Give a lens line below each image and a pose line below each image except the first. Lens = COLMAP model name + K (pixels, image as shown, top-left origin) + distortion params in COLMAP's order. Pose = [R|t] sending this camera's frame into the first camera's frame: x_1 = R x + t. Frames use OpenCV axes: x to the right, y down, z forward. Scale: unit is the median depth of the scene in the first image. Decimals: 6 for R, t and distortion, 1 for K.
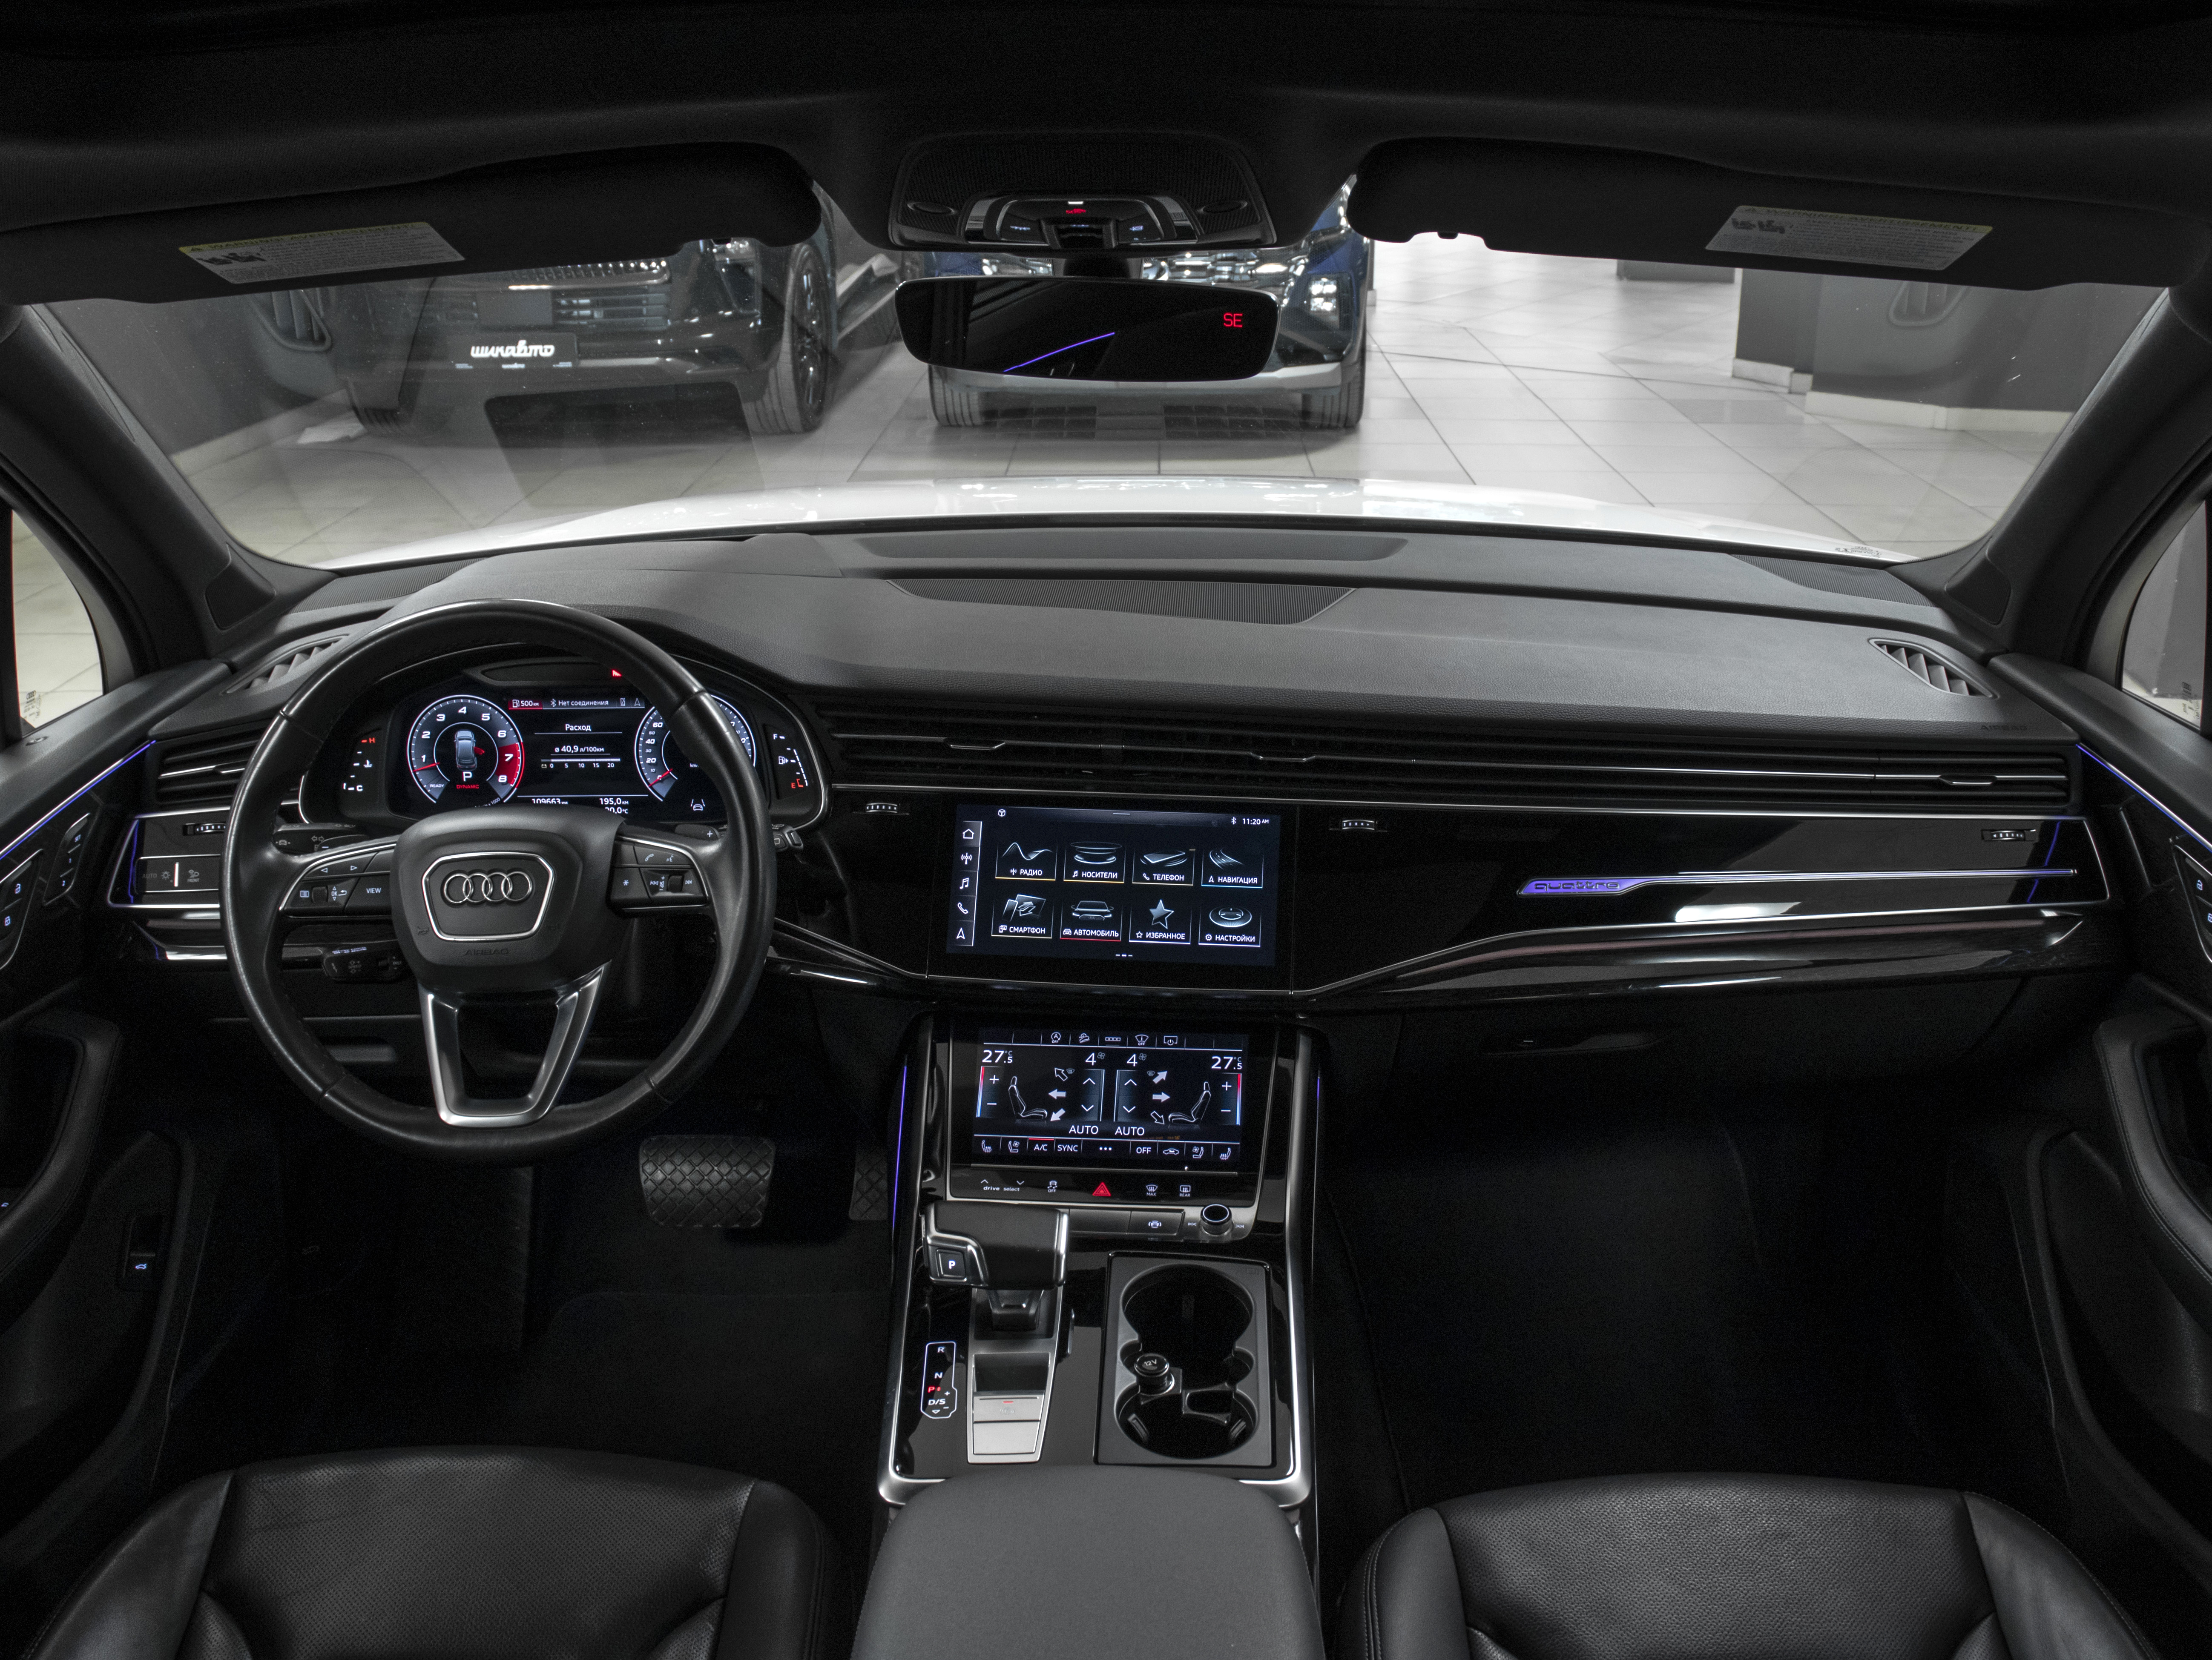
lens RADIAL K [[2110.9, 0, 1098.4], [0, 2110.9, 841.4], [0, 0, 1]] dist [-0.116131, 0.000000]
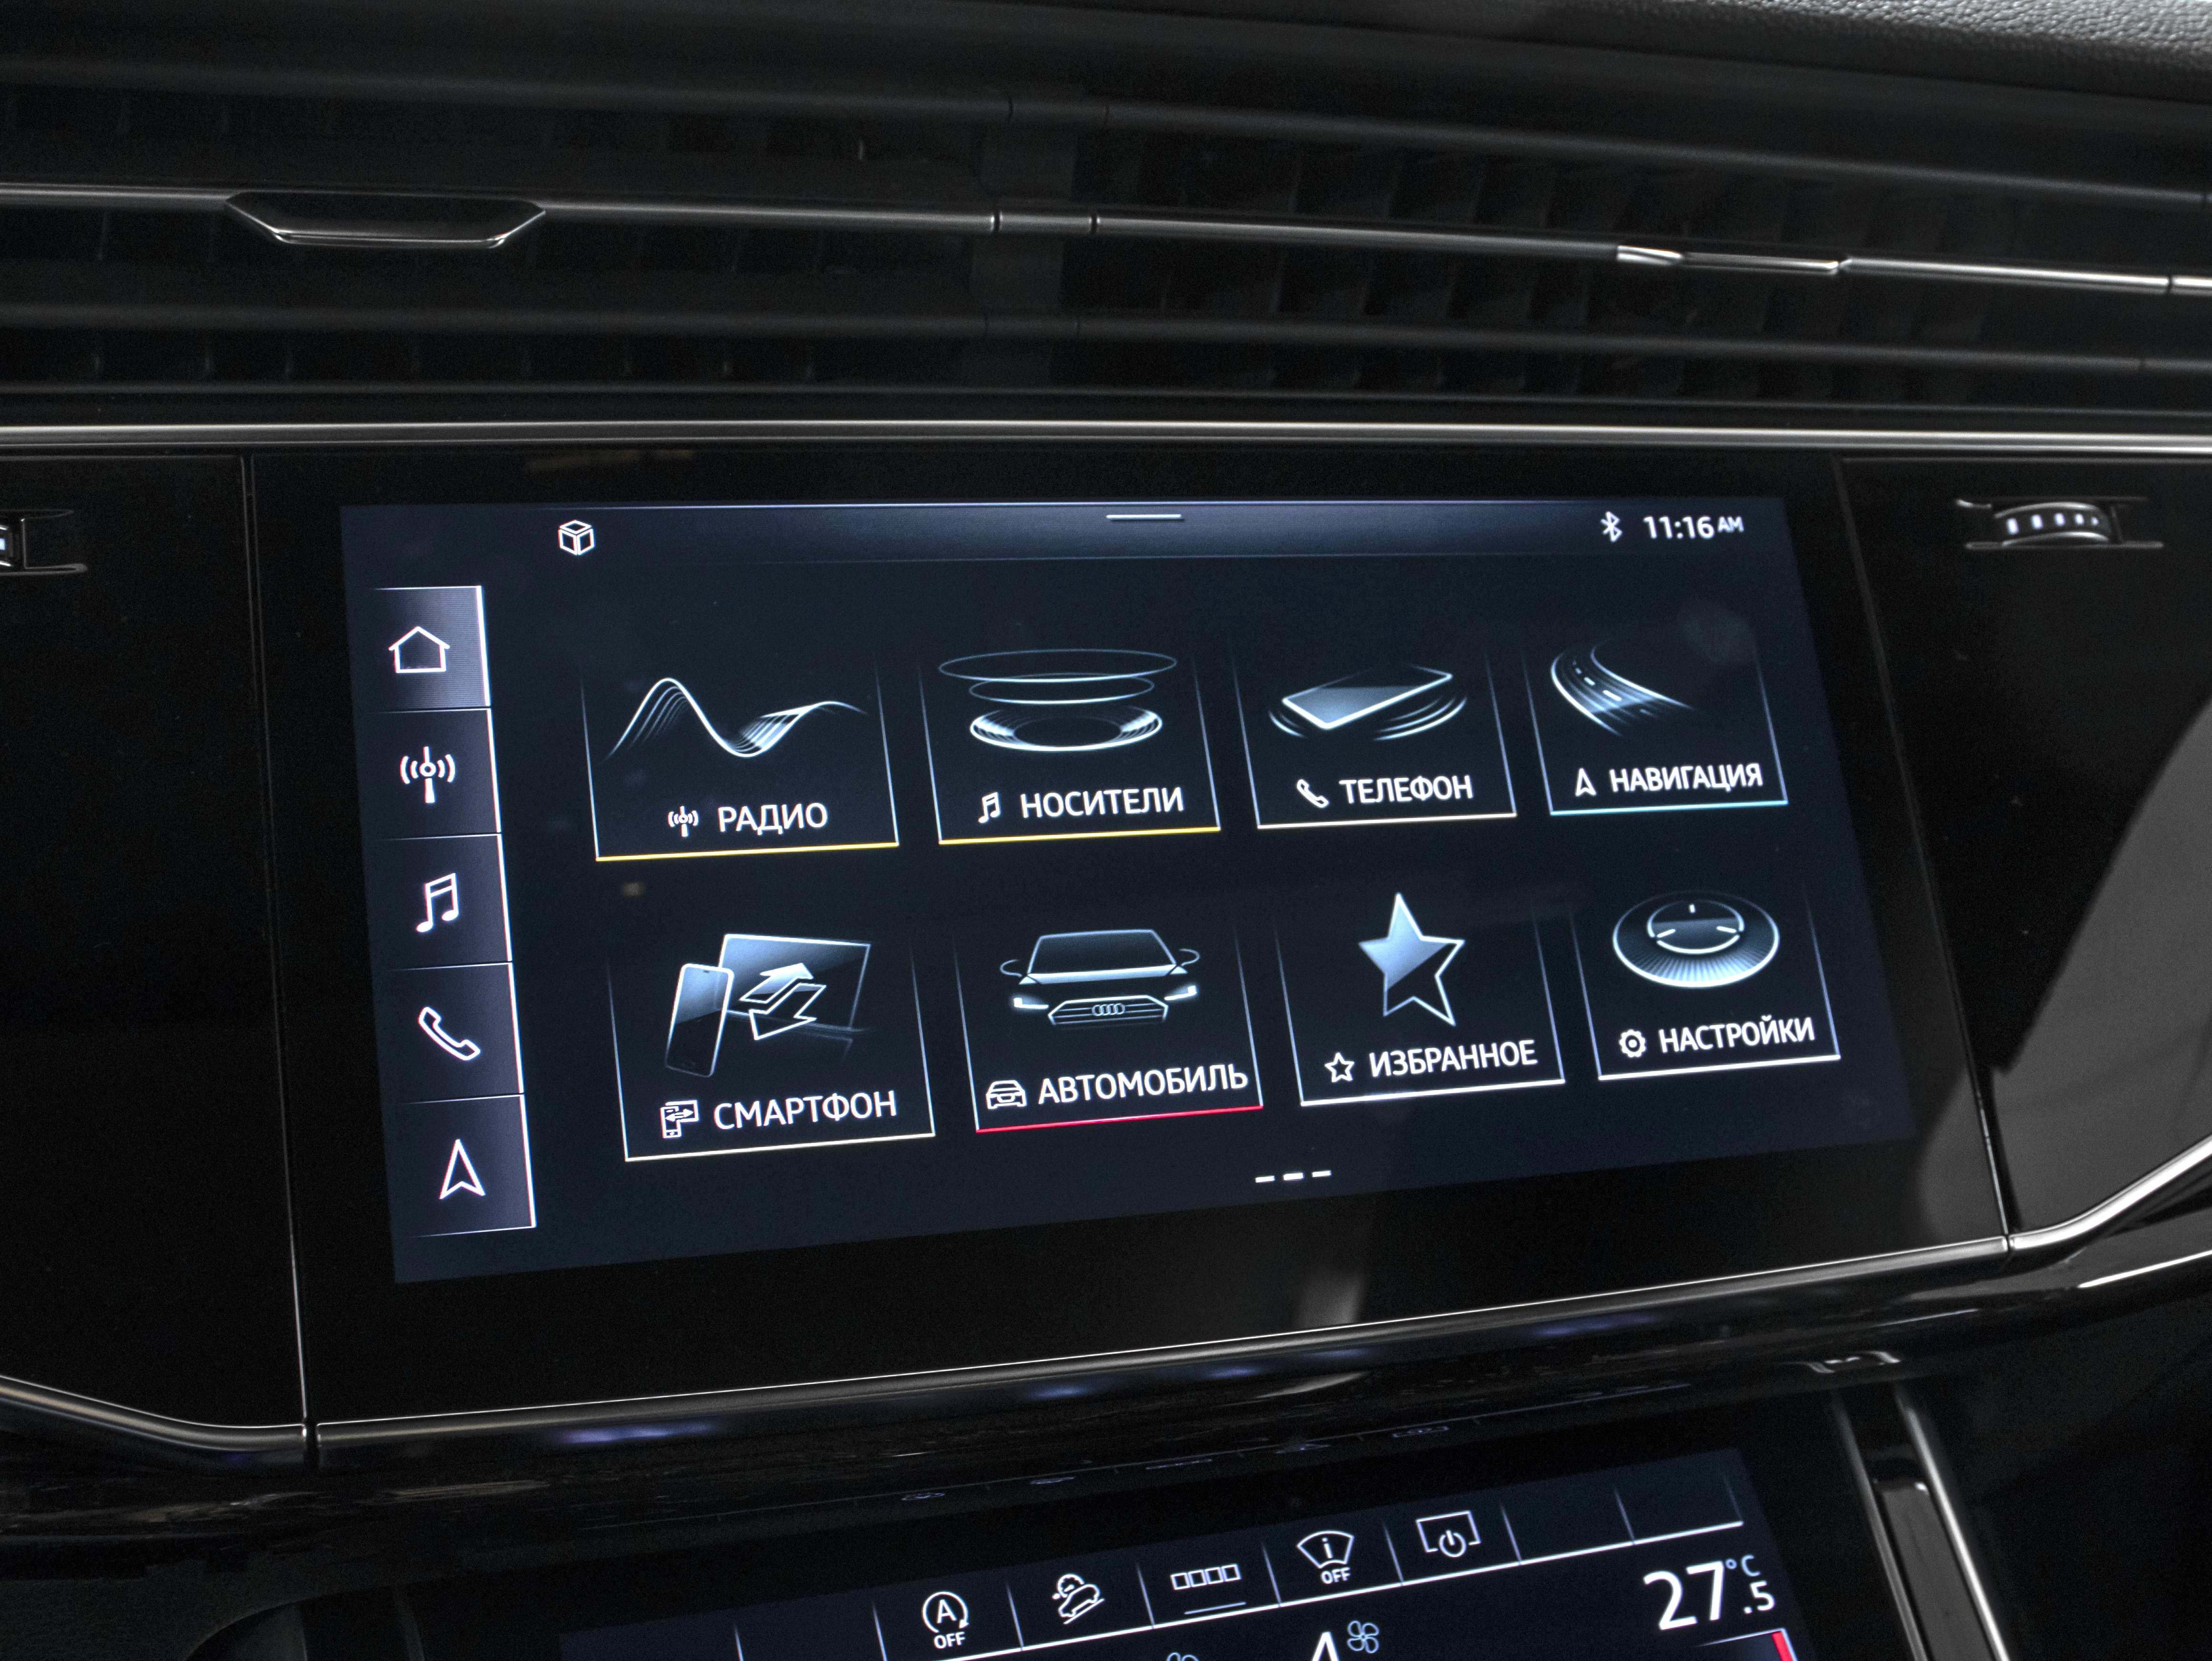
lens RADIAL K [[2834.9, 0, 1103.7], [0, 2834.9, 837.0], [0, 0, 1]] dist [-0.149656, 0.000000]
pose [[0.898255, -0.075206, 0.432992, -0.119326], [0.095799, 0.995064, -0.025905, 0.026319], [-0.428906, 0.064749, 0.901025, 0.752511]]
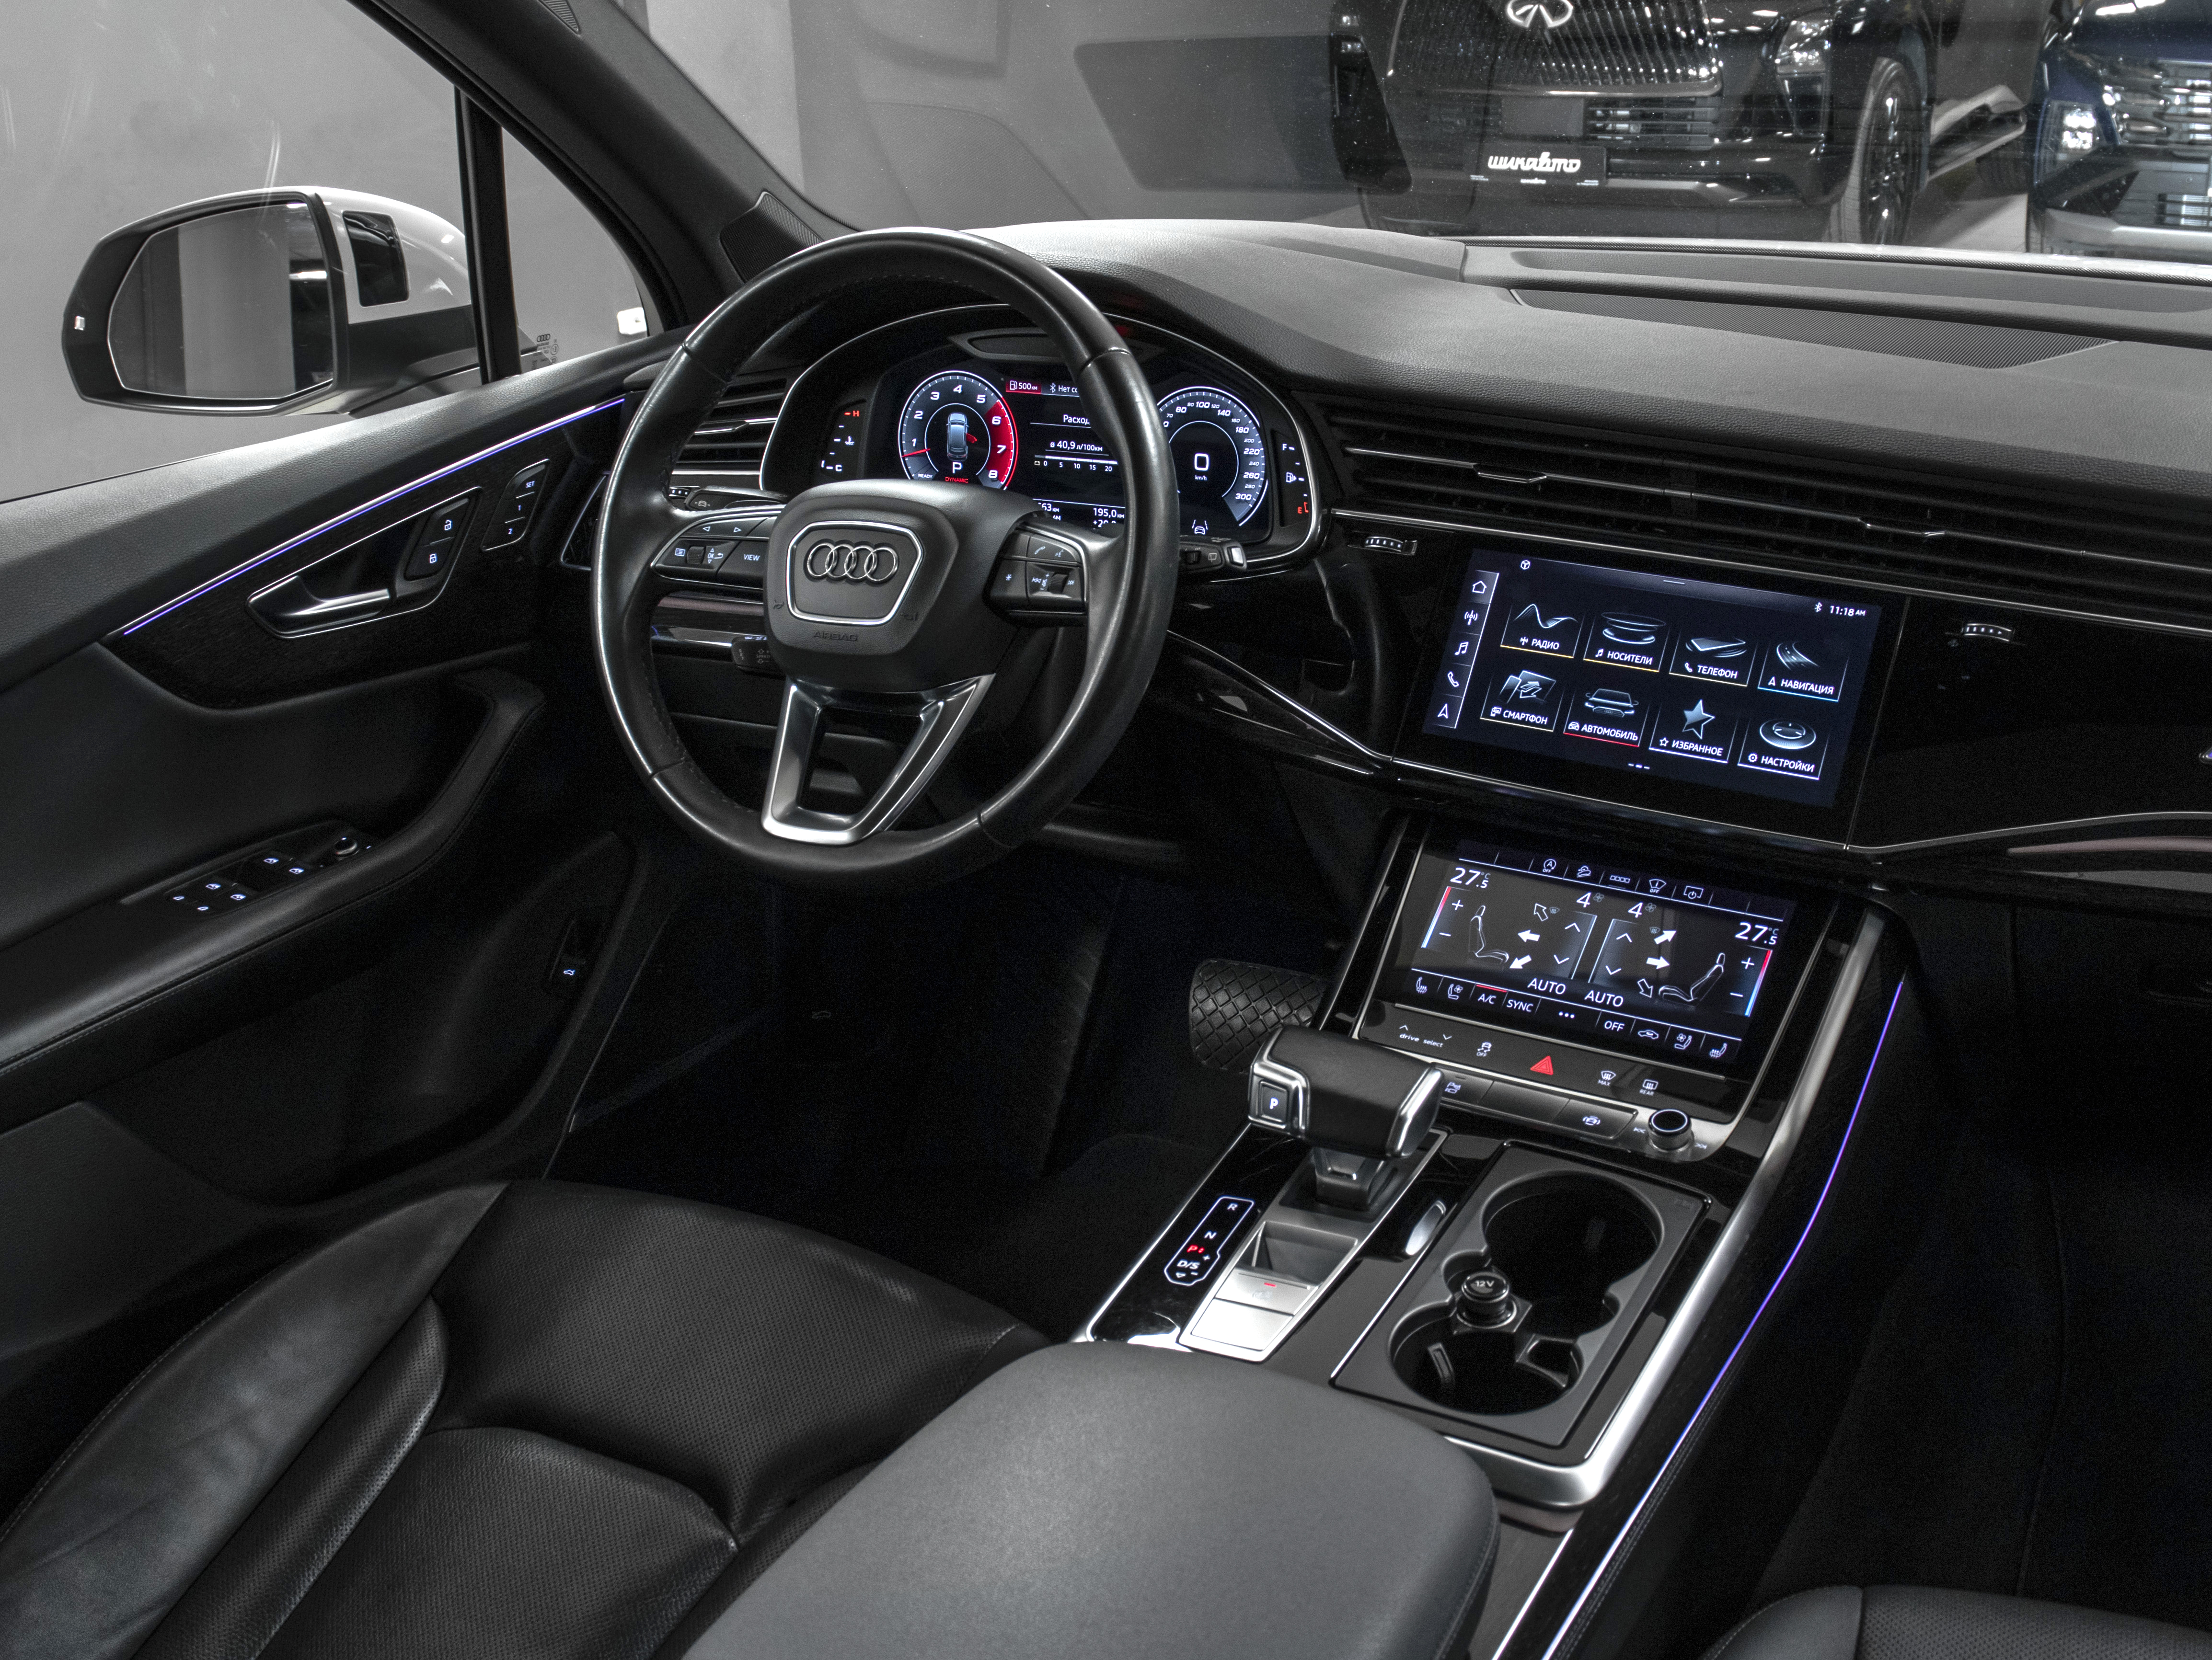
lens RADIAL K [[2386.0, 0, 1125.2], [0, 2386.0, 819.4], [0, 0, 1]] dist [-0.146868, 0.000000]
pose [[0.888382, 0.148123, -0.434554, 0.215225], [-0.138296, 0.988898, 0.054353, 0.051682], [0.437781, 0.011810, 0.899004, 0.168413]]
